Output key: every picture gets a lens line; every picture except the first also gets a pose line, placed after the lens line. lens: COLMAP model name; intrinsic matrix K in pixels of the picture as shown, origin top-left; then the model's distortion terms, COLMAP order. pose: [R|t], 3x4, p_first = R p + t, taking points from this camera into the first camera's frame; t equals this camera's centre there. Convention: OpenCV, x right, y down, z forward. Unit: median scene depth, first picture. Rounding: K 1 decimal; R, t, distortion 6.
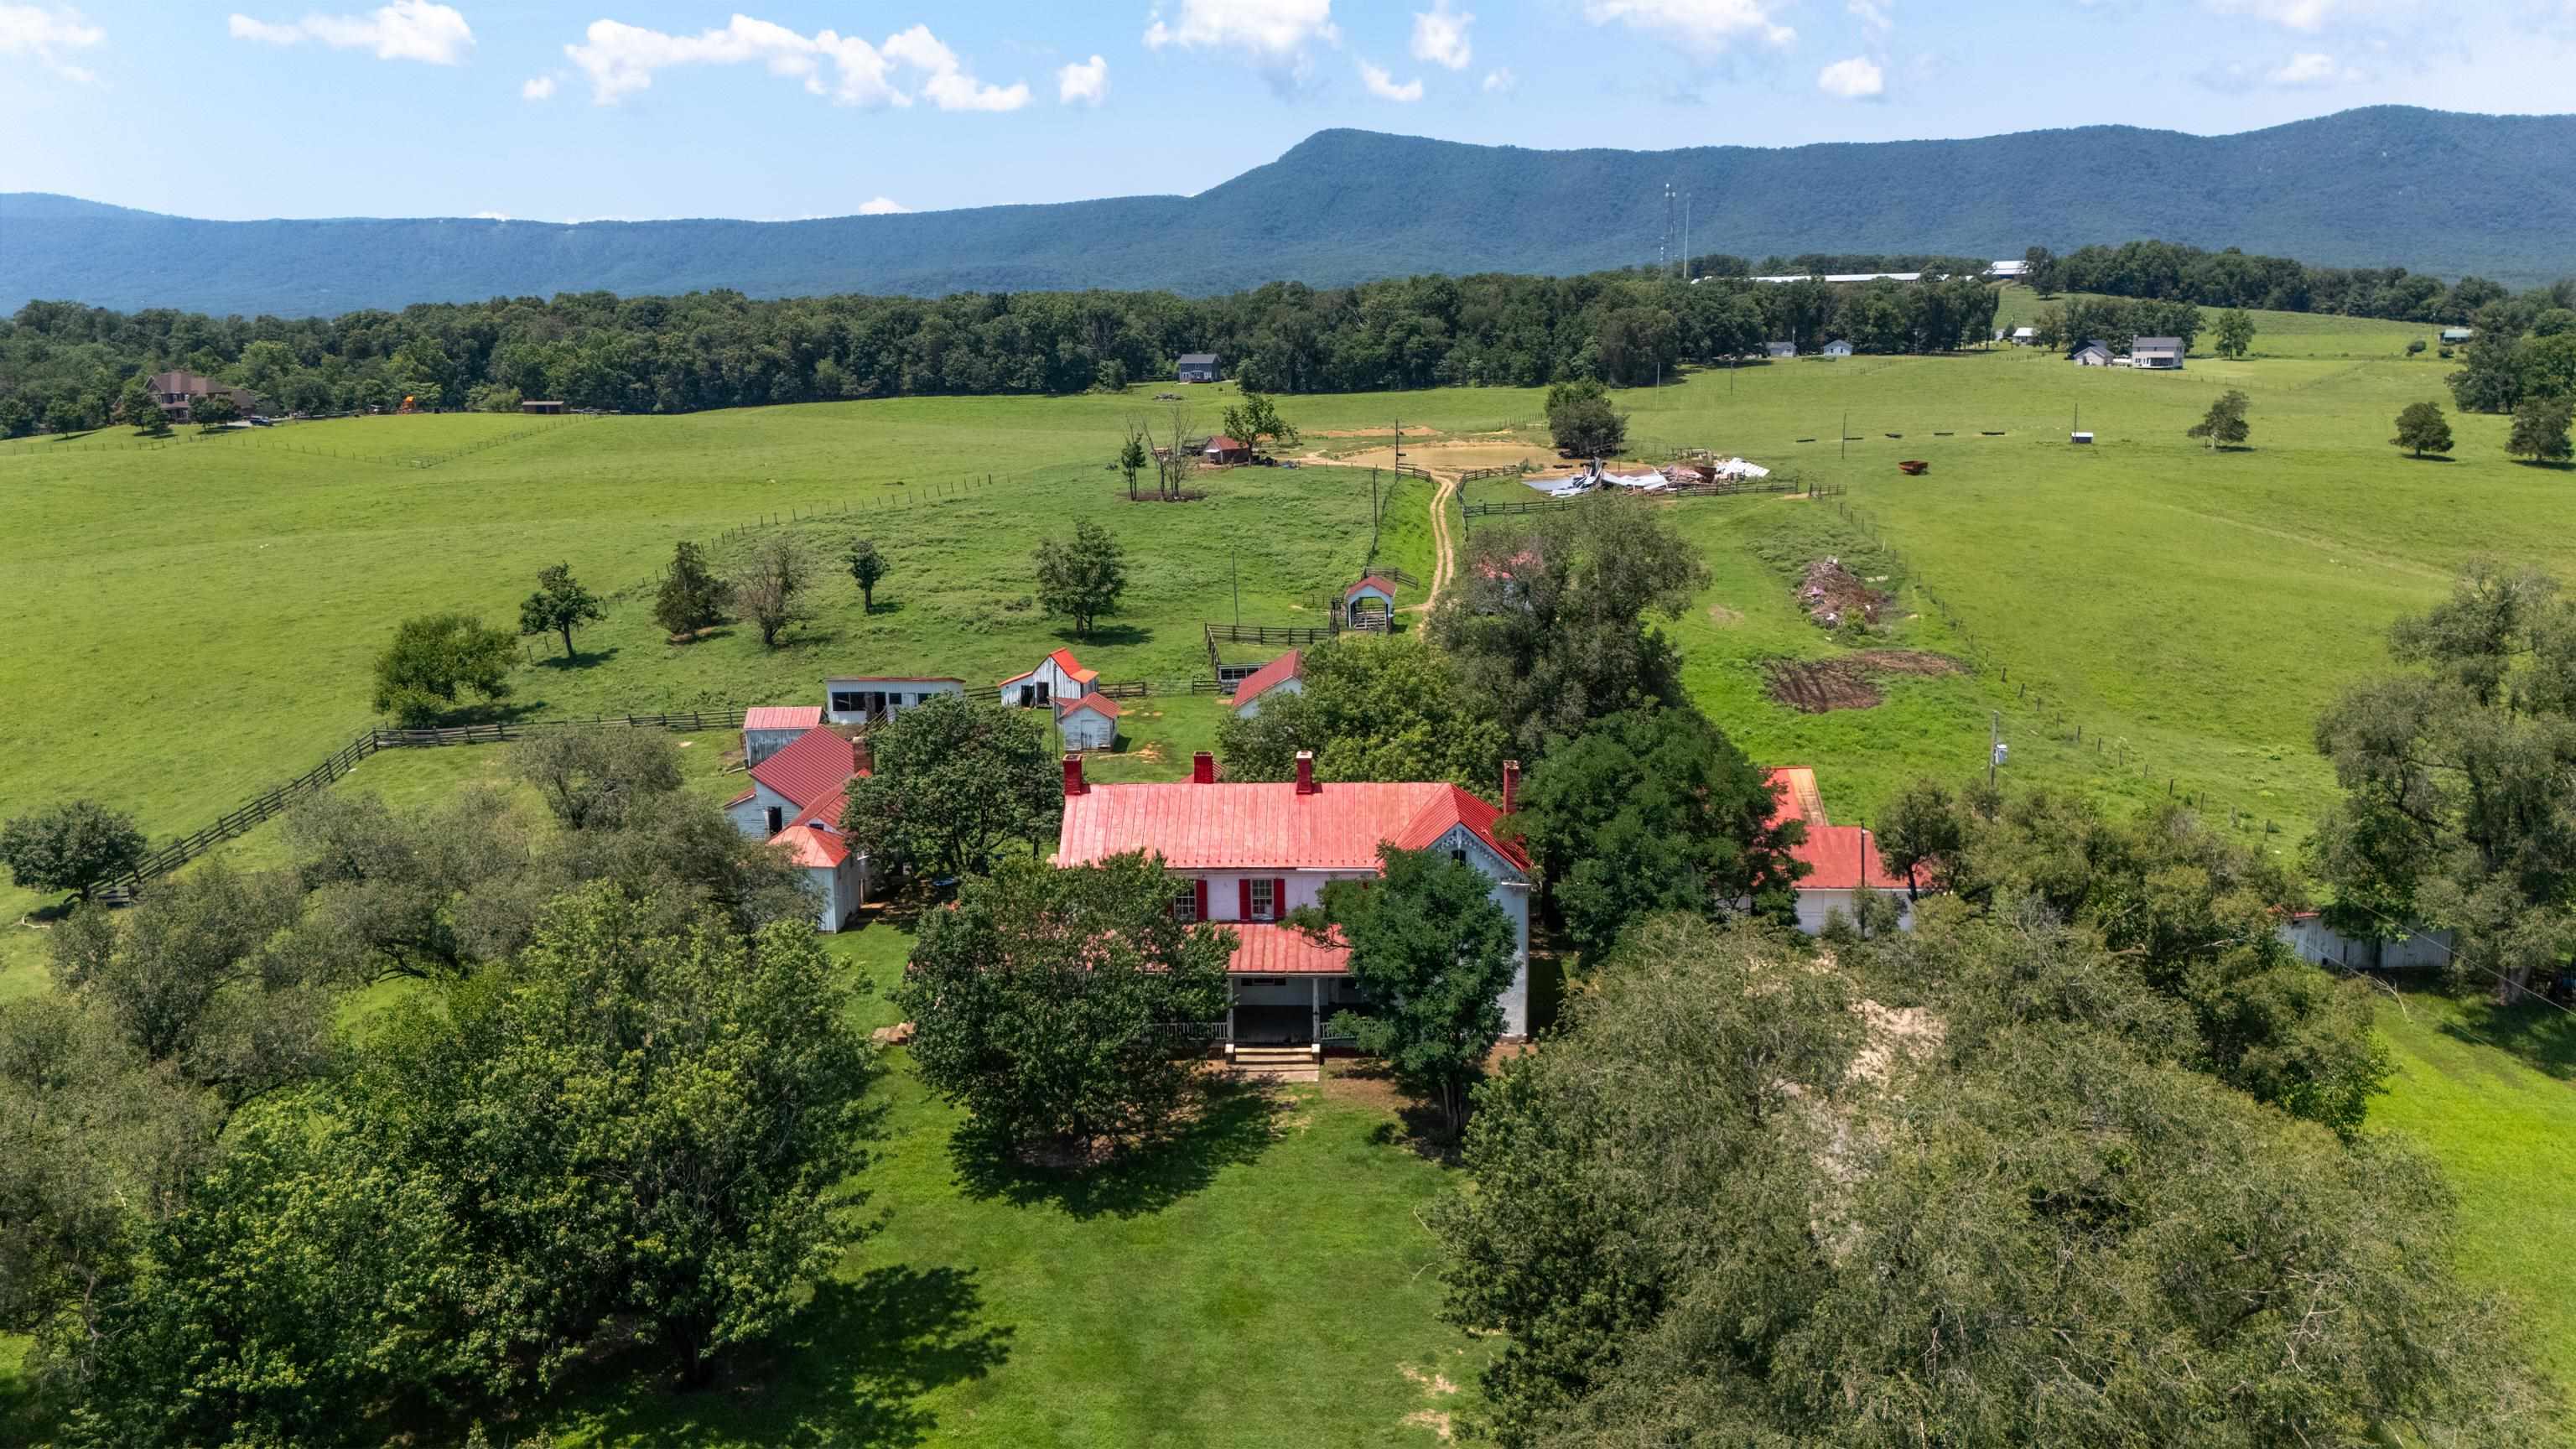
lens RADIAL K [[1900.8, 0, 1287.1], [0, 1900.8, 729.6], [0, 0, 1]] dist [0.079958, -0.088043]
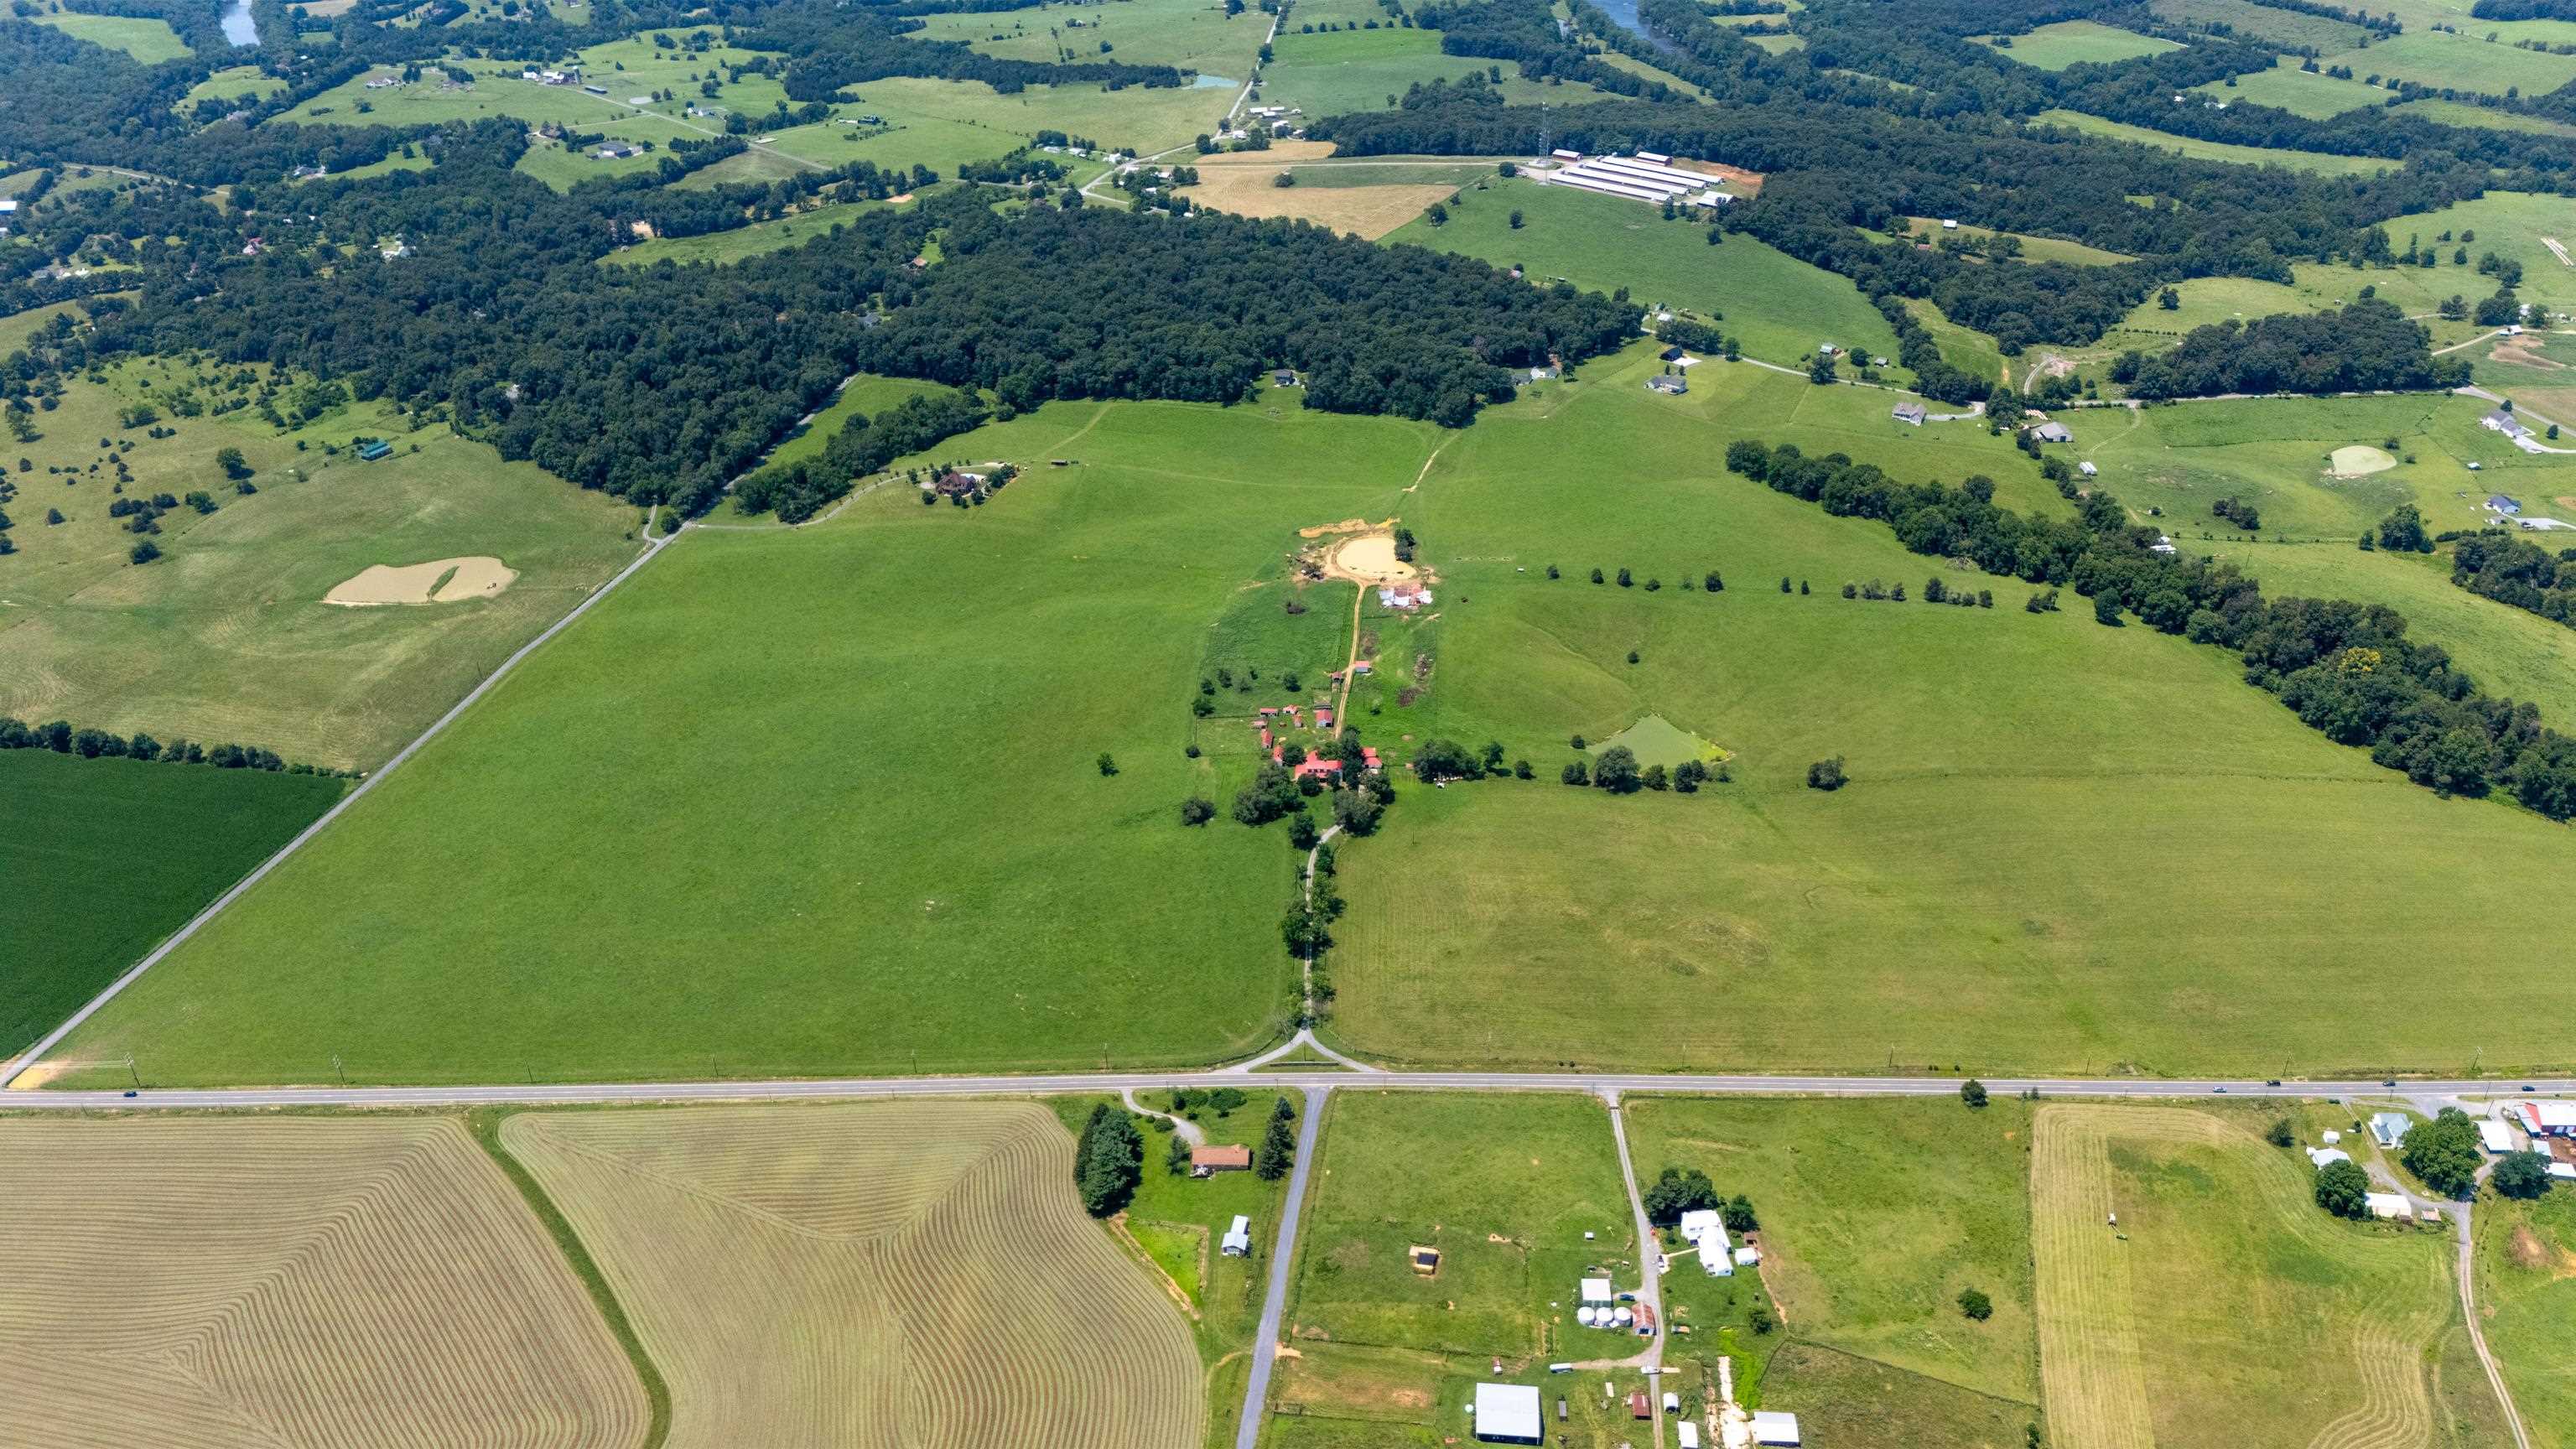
lens RADIAL K [[1898.2, 0, 1288.0], [0, 1898.2, 724.5], [0, 0, 1]] dist [0.082688, -0.087139]
pose [[0.999806, -0.006726, -0.018488, -0.000711], [0.012264, 0.947877, 0.318399, -0.552098], [0.015383, -0.318564, 0.947776, -1.418858]]
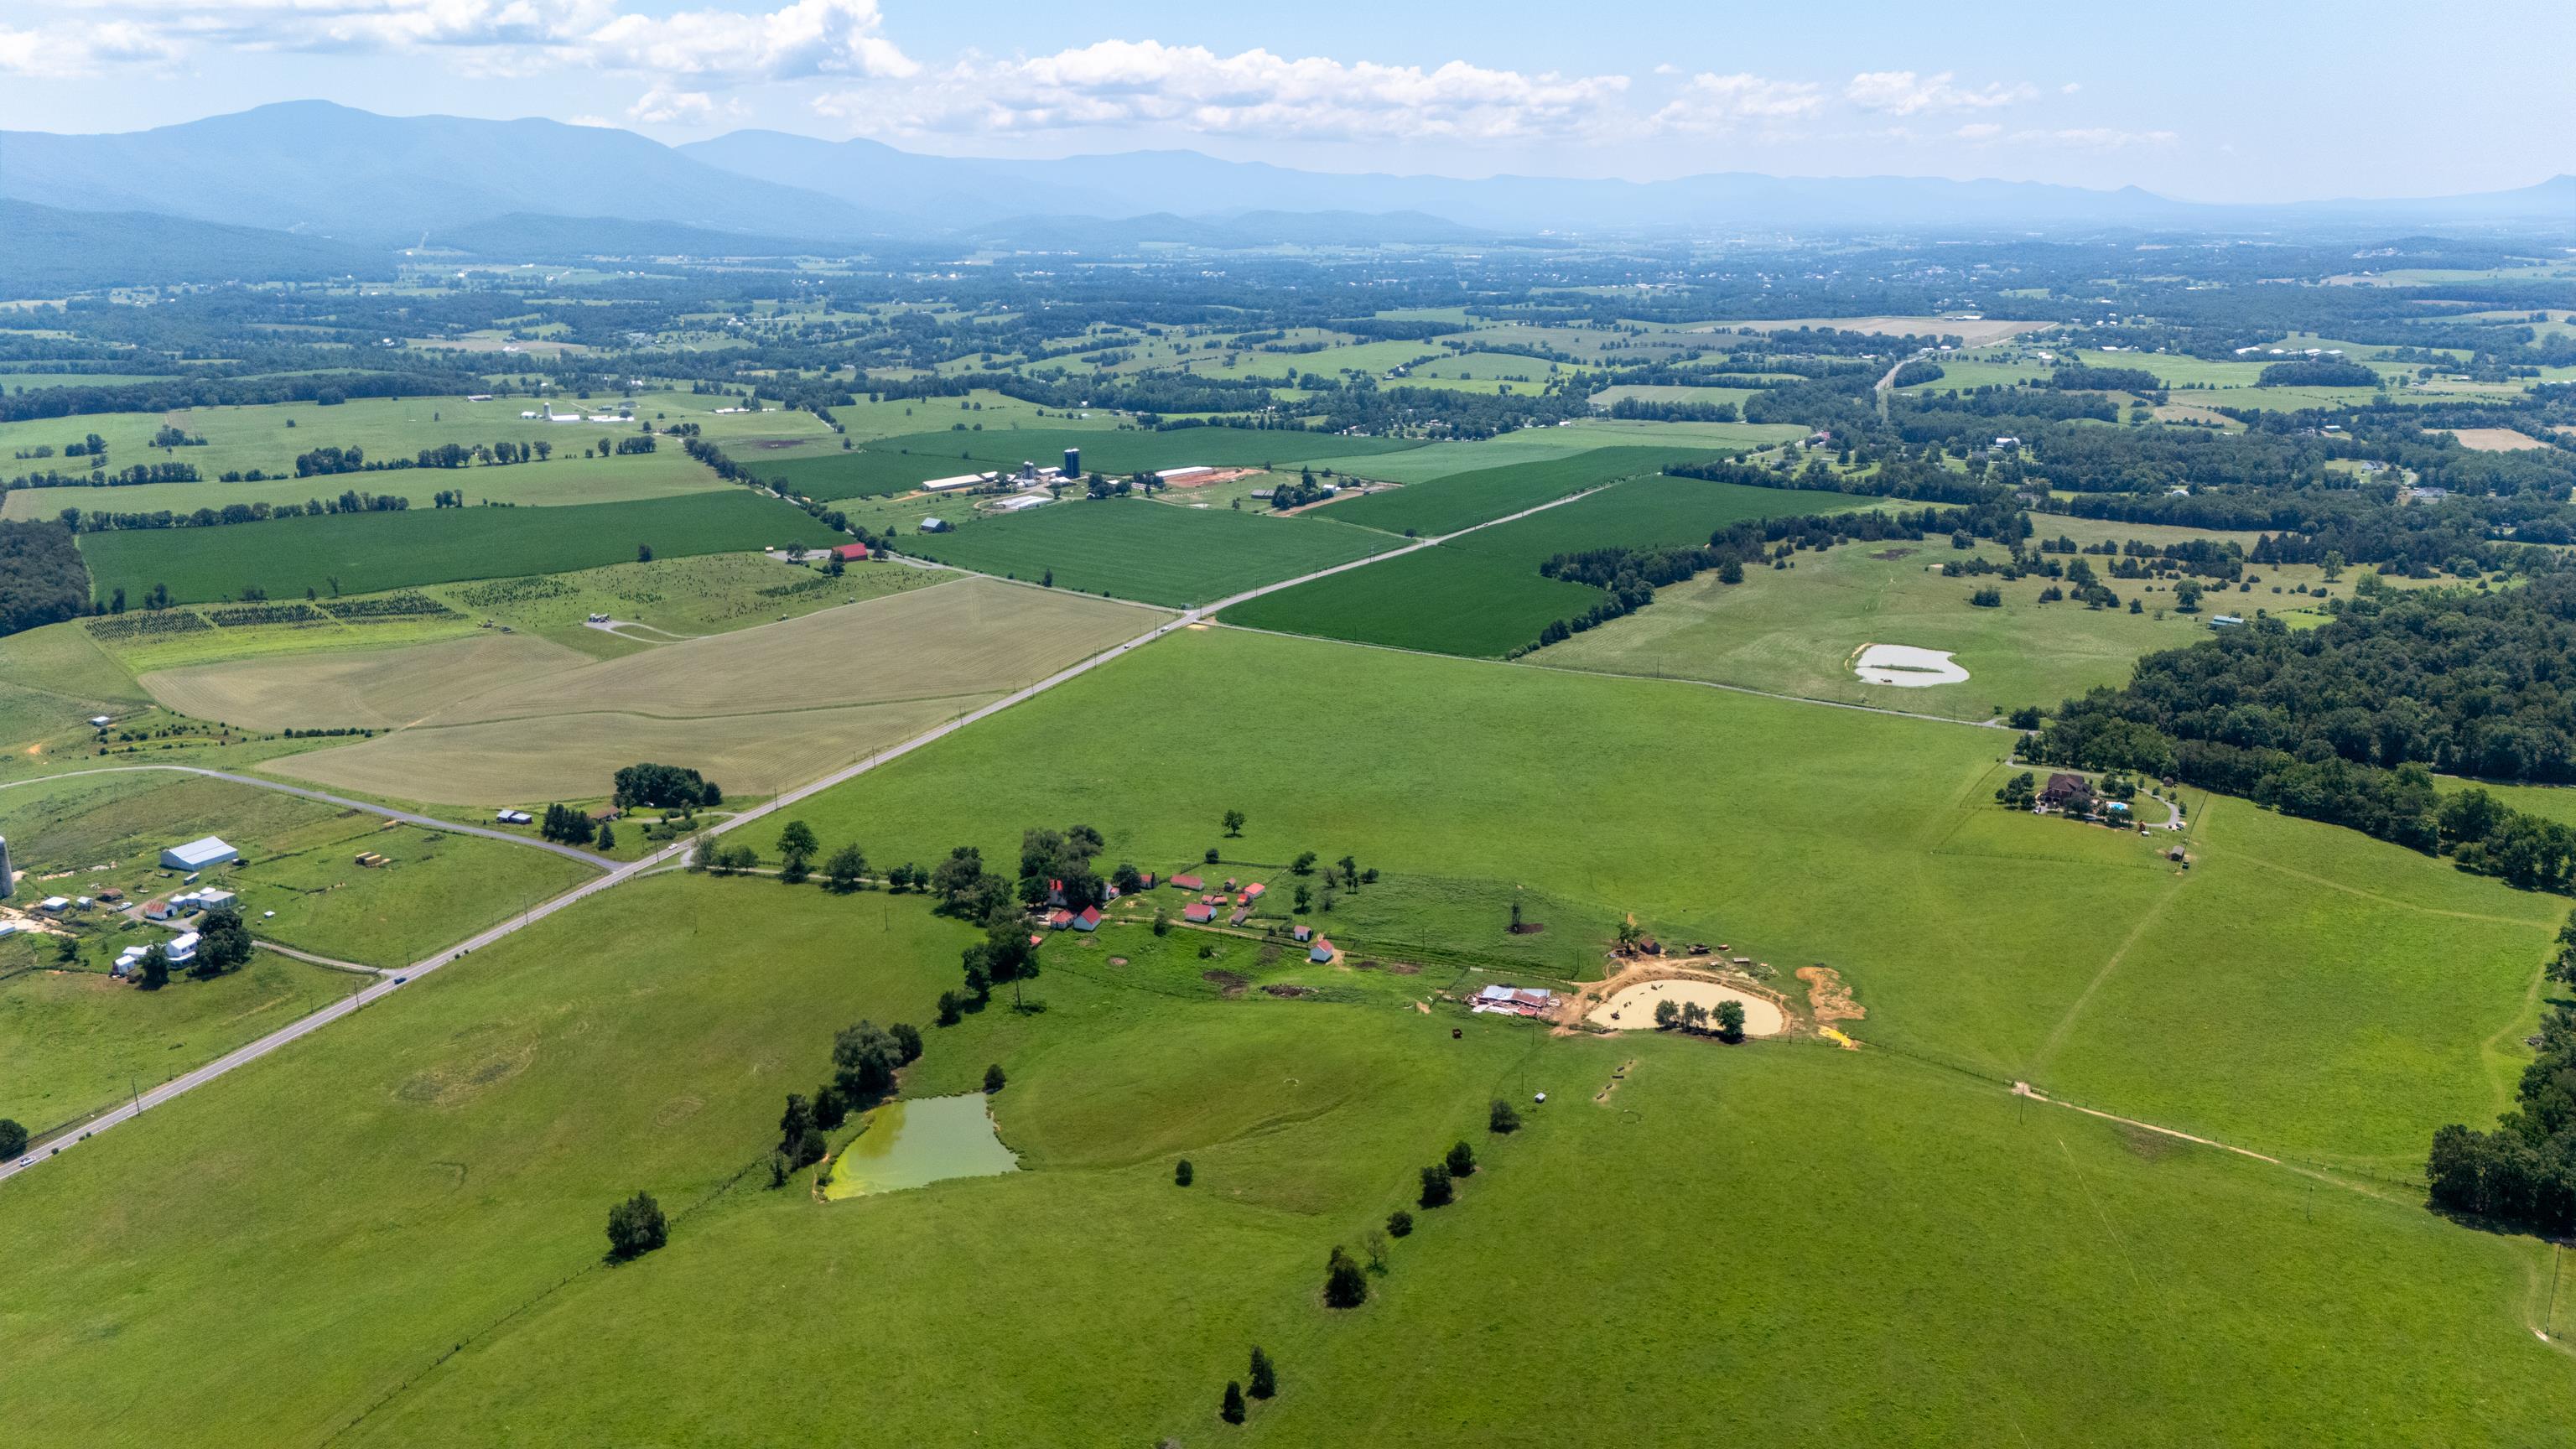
lens RADIAL K [[1900.8, 0, 1287.1], [0, 1900.8, 729.6], [0, 0, 1]] dist [0.079958, -0.088043]
pose [[-0.360035, 0.262123, -0.895358, 1.055761], [-0.187684, 0.919746, 0.344733, -0.548692], [0.913865, 0.292160, -0.281945, 0.595572]]
